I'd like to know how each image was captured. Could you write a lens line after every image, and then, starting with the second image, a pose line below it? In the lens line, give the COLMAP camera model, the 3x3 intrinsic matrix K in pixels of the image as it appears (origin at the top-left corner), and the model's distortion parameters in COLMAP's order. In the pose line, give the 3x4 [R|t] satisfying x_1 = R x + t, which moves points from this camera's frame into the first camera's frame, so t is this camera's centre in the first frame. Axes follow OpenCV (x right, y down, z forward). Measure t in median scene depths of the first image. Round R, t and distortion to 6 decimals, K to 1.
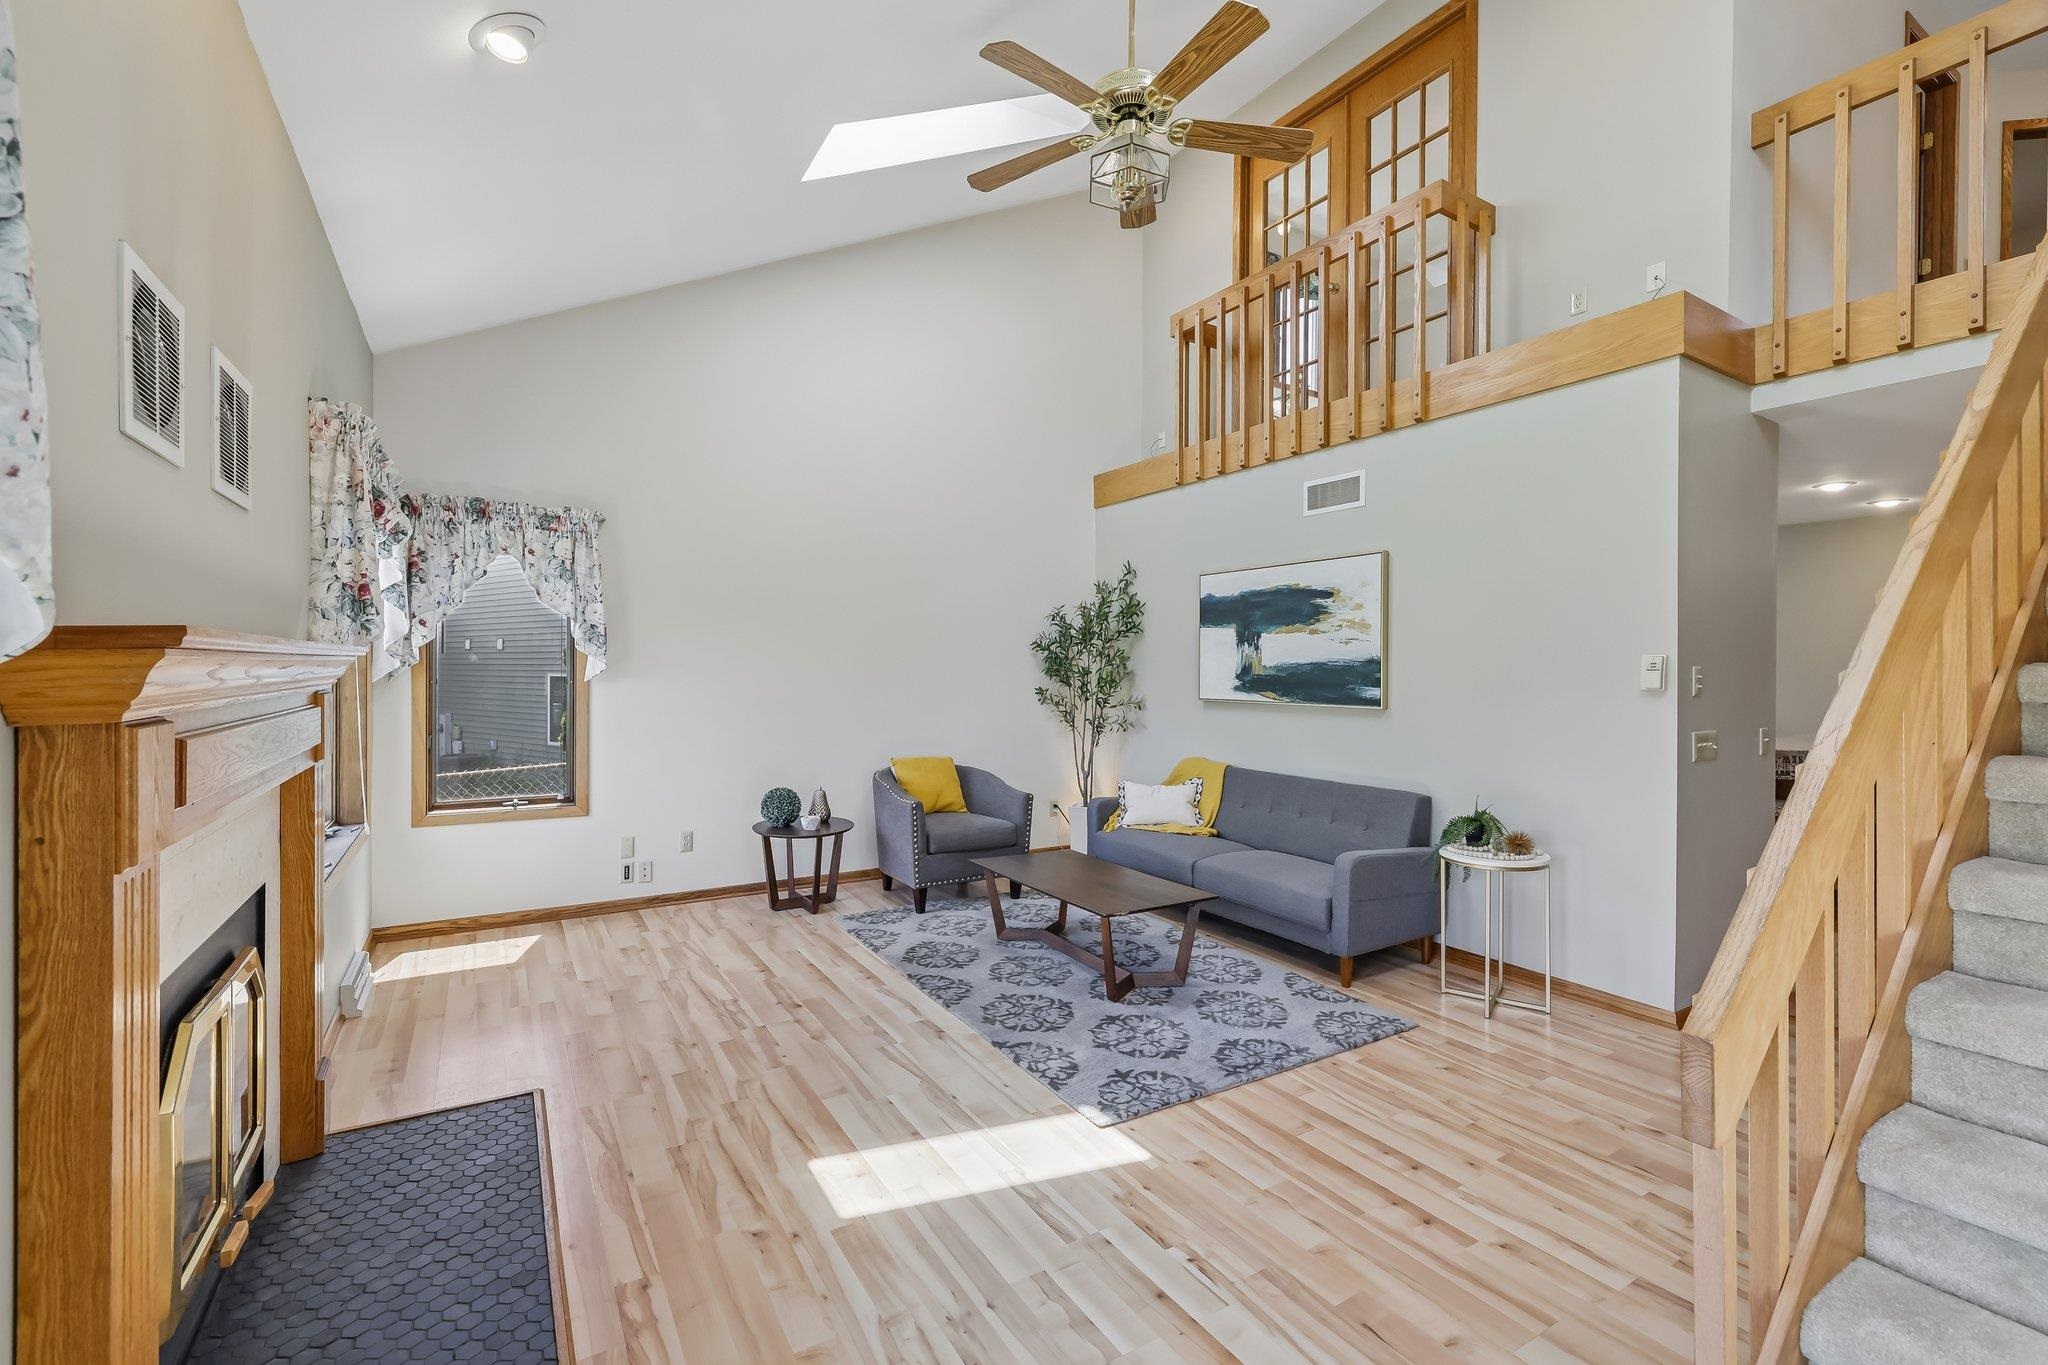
lens RADIAL K [[866.5, 0, 986.9], [0, 866.5, 675.7], [0, 0, 1]] dist [0.000744, -0.001591]
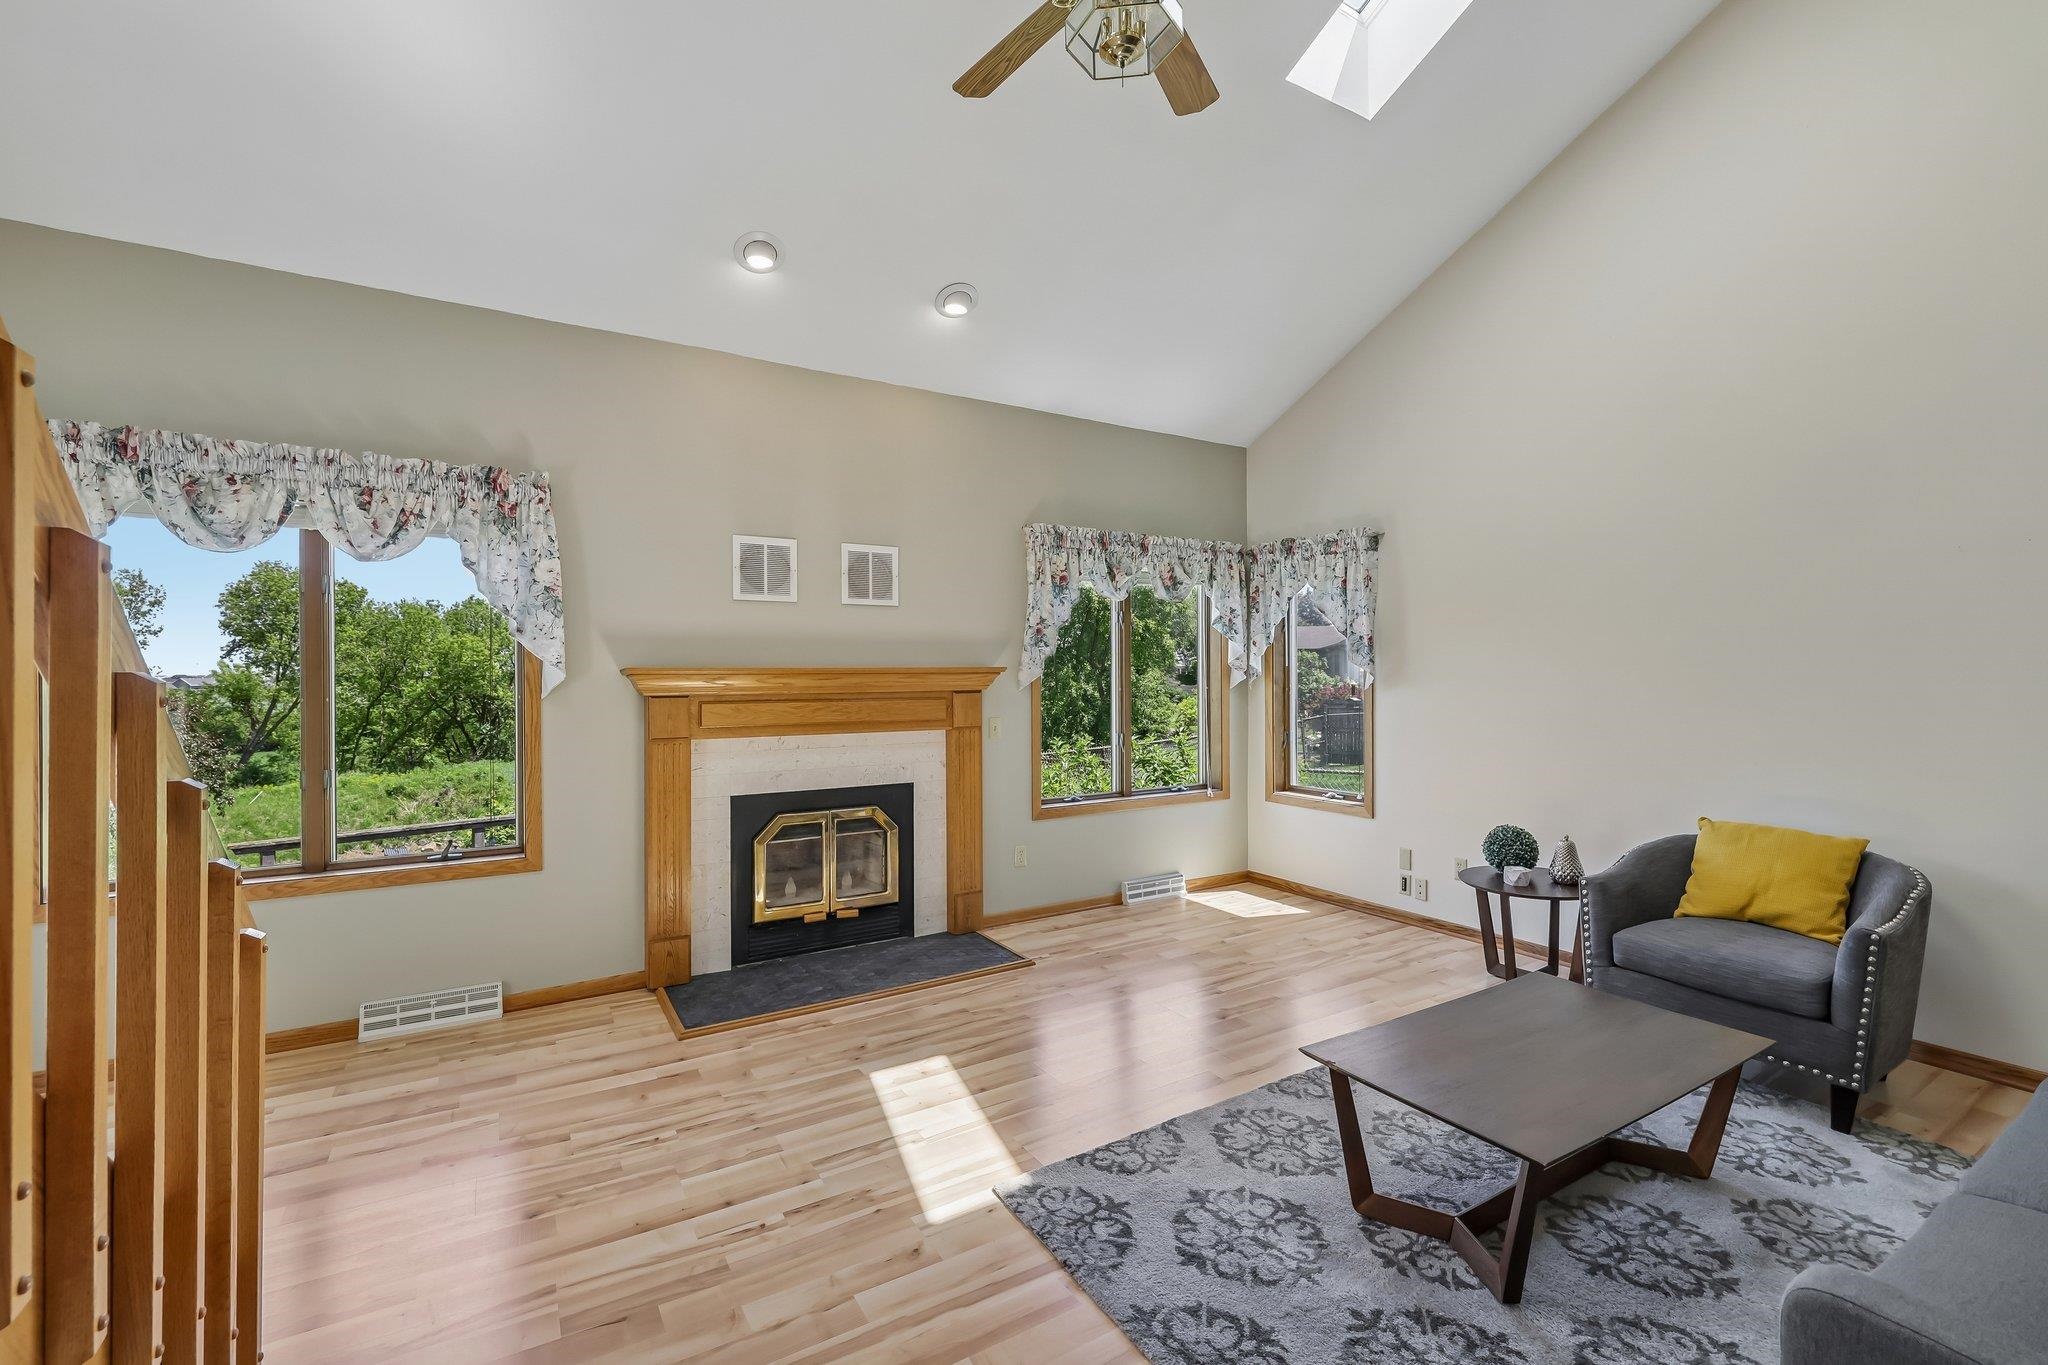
lens RADIAL K [[866.5, 0, 1032.9], [0, 866.5, 677.0], [0, 0, 1]] dist [0.000744, -0.001591]
pose [[0.024223, -0.005281, -0.999693, 0.817738], [-0.000864, 0.999986, -0.005303, -0.004057], [0.999706, 0.000992, 0.024218, 0.805089]]
